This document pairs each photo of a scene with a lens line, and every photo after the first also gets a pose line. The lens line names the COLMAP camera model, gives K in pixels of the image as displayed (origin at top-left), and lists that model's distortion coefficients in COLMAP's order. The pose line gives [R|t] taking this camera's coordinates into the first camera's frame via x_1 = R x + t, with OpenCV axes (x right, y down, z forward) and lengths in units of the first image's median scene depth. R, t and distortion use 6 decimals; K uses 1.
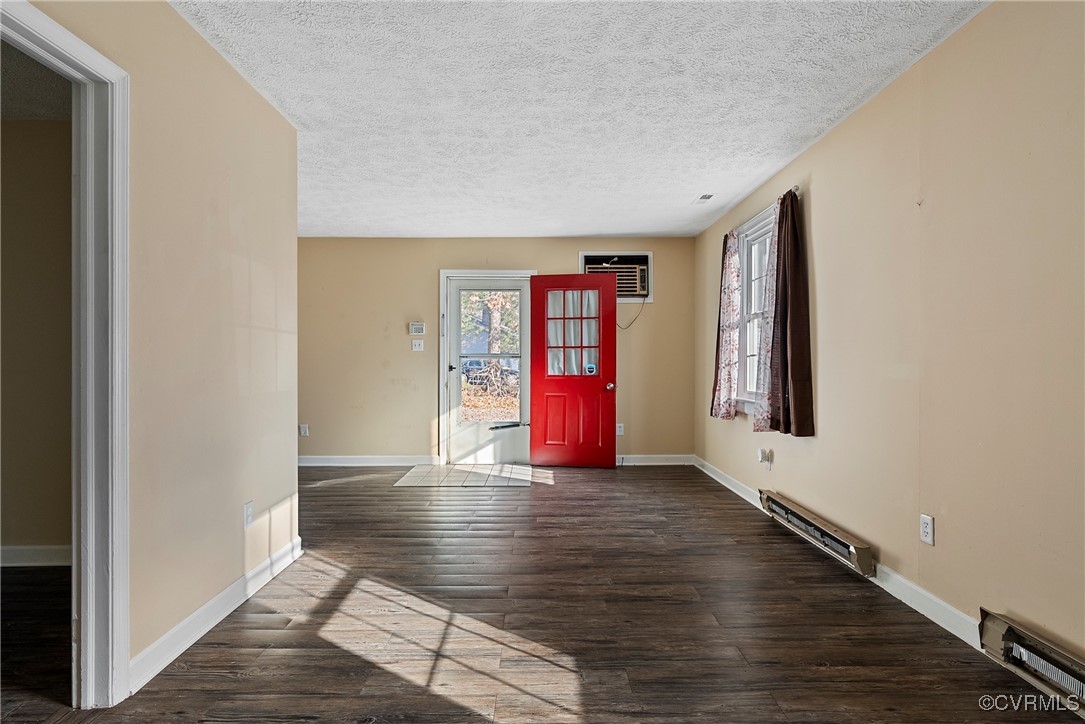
lens RADIAL K [[557.7, 0, 542.5], [0, 557.7, 362.0], [0, 0, 1]] dist [-0.002147, -0.000174]
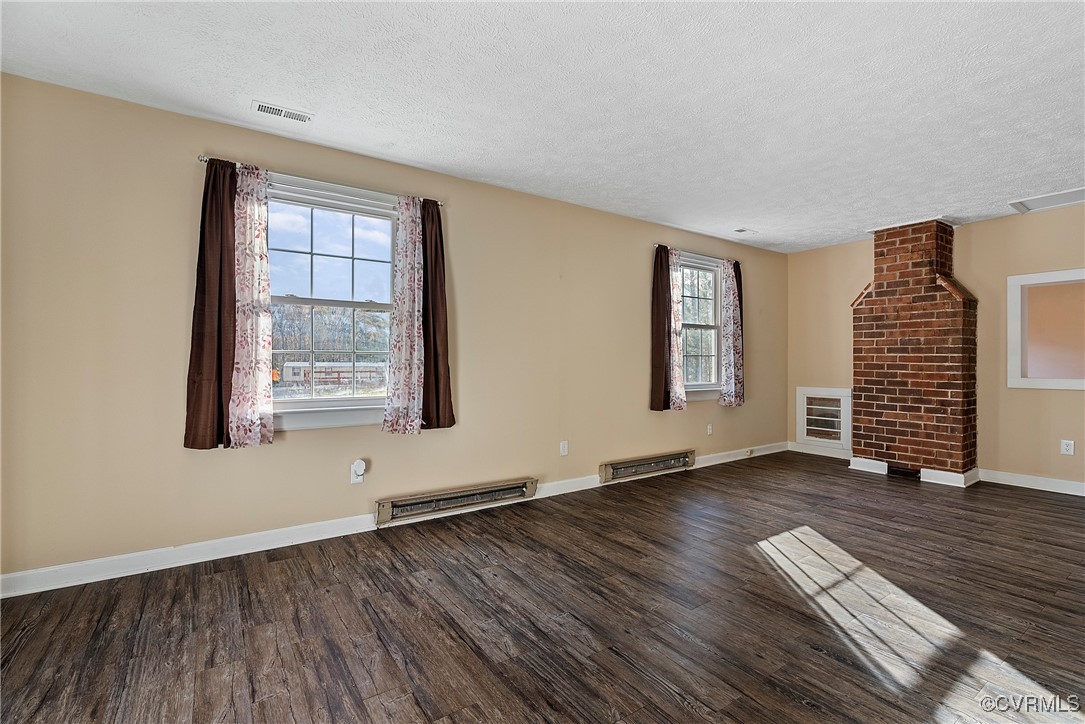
lens RADIAL K [[487.0, 0, 543.5], [0, 487.0, 354.8], [0, 0, 1]] dist [-0.010564, 0.003757]
pose [[-0.555494, 0.008380, 0.831478, -0.582768], [-0.001908, 0.999934, -0.011353, -0.003003], [-0.831518, -0.007893, -0.555441, 1.728586]]
